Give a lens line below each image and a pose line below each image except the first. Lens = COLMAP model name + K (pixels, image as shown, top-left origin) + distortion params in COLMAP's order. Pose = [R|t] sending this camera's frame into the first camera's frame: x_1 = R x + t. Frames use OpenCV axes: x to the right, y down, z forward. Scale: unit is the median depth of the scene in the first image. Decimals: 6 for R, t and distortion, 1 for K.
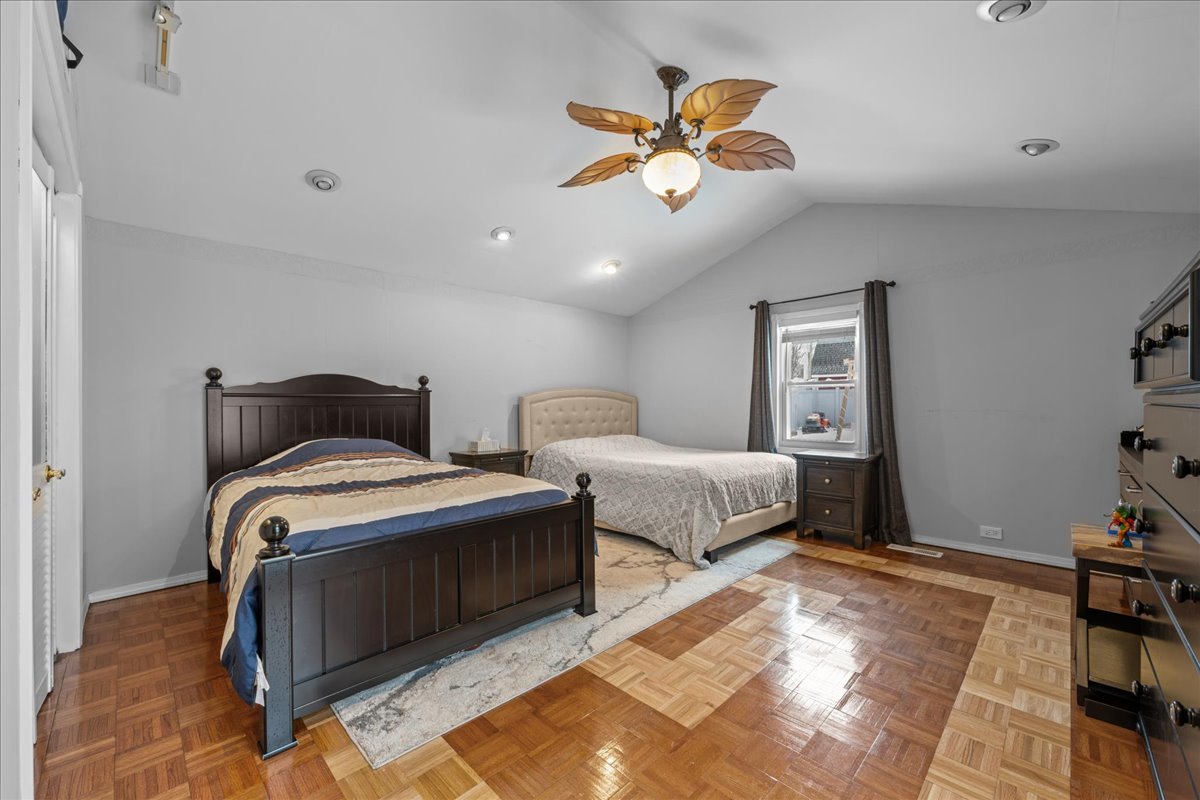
lens RADIAL K [[475.7, 0, 611.9], [0, 475.7, 407.4], [0, 0, 1]] dist [-0.000364, -0.000004]
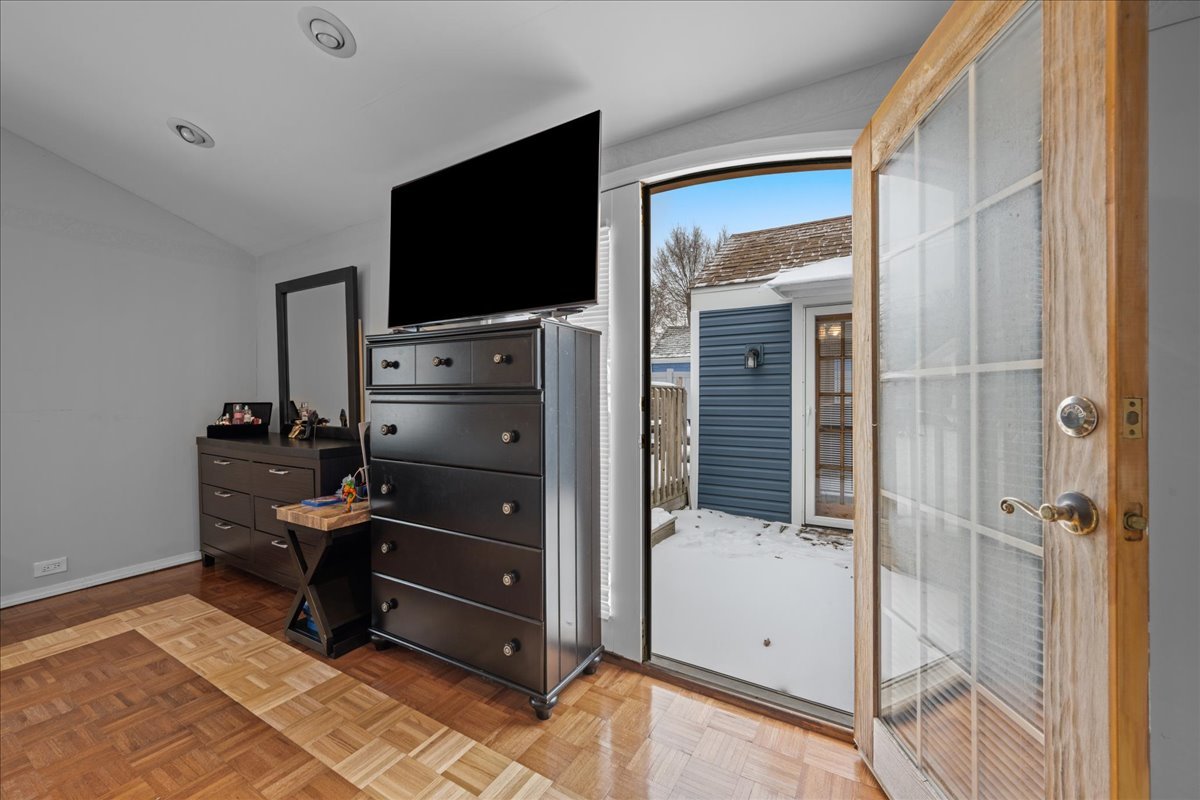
lens RADIAL K [[466.1, 0, 599.9], [0, 466.1, 402.9], [0, 0, 1]] dist [0.000276, 0.000041]
pose [[-0.233561, -0.003477, 0.972336, -0.218967], [0.006515, 0.999966, 0.005140, -0.004842], [-0.972320, 0.007535, -0.233530, 0.430606]]
